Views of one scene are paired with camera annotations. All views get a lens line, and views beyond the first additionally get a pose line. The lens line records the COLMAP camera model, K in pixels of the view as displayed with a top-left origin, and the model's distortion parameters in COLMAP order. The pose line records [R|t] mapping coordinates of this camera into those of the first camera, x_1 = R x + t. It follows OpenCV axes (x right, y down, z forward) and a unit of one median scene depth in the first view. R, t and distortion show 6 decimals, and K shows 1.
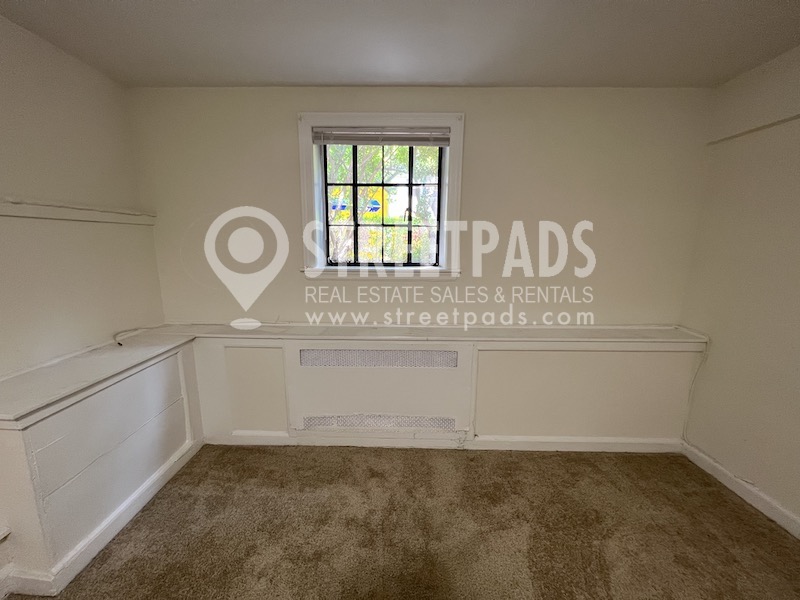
lens RADIAL K [[320.3, 0, 397.2], [0, 320.3, 303.6], [0, 0, 1]] dist [-0.000863, 0.000226]
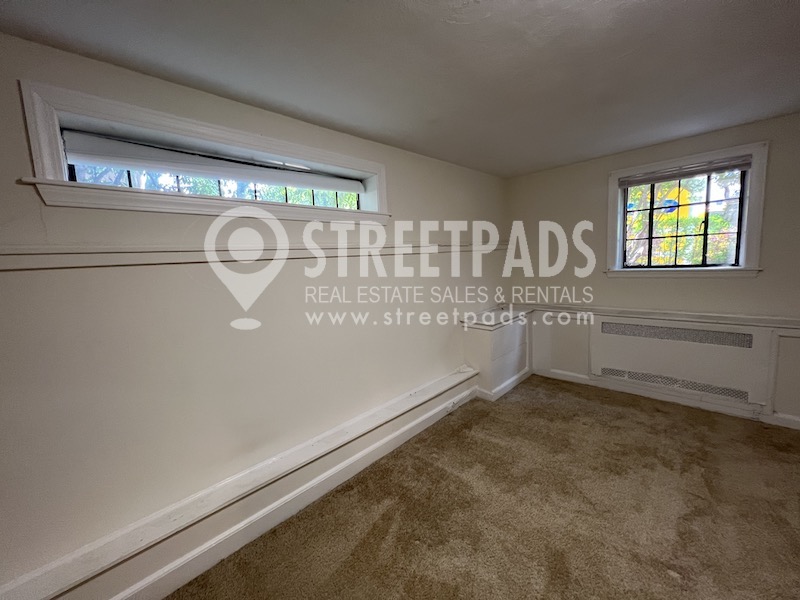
lens RADIAL K [[320.3, 0, 395.3], [0, 320.3, 296.8], [0, 0, 1]] dist [-0.000863, 0.000226]
pose [[0.715610, 0.032792, -0.697730, 0.060256], [-0.064738, 0.997712, -0.019506, 0.114565], [0.695493, 0.059129, 0.716096, -0.816227]]
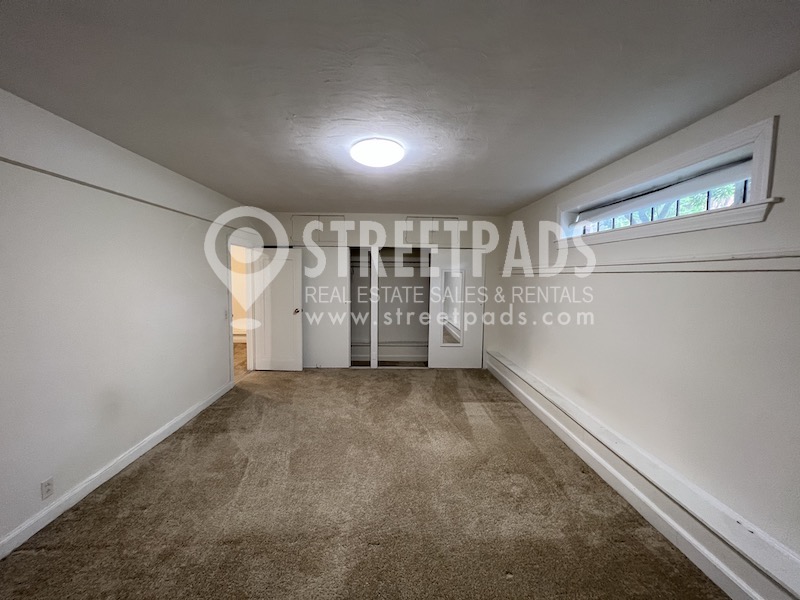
lens RADIAL K [[320.3, 0, 399.5], [0, 320.3, 295.1], [0, 0, 1]] dist [-0.000863, 0.000226]
pose [[-0.998444, -0.018826, -0.052489, 0.023249], [-0.030752, 0.971102, 0.236674, -0.158337], [0.046516, 0.237919, -0.970170, 0.698279]]
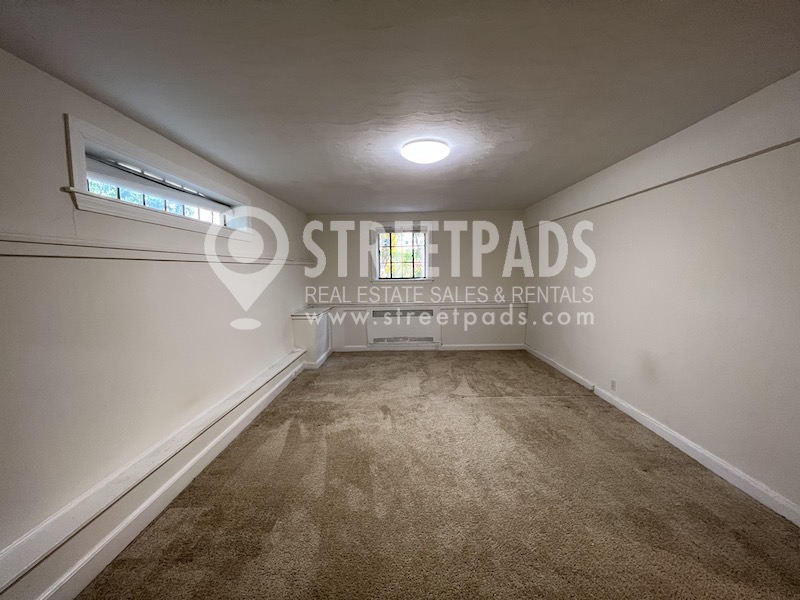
lens RADIAL K [[320.3, 0, 399.0], [0, 320.3, 295.6], [0, 0, 1]] dist [-0.000863, 0.000226]
pose [[0.999659, -0.022469, -0.013338, -0.051211], [0.021101, 0.995245, -0.095089, 0.270124], [0.015411, 0.094775, 0.995379, -1.581854]]
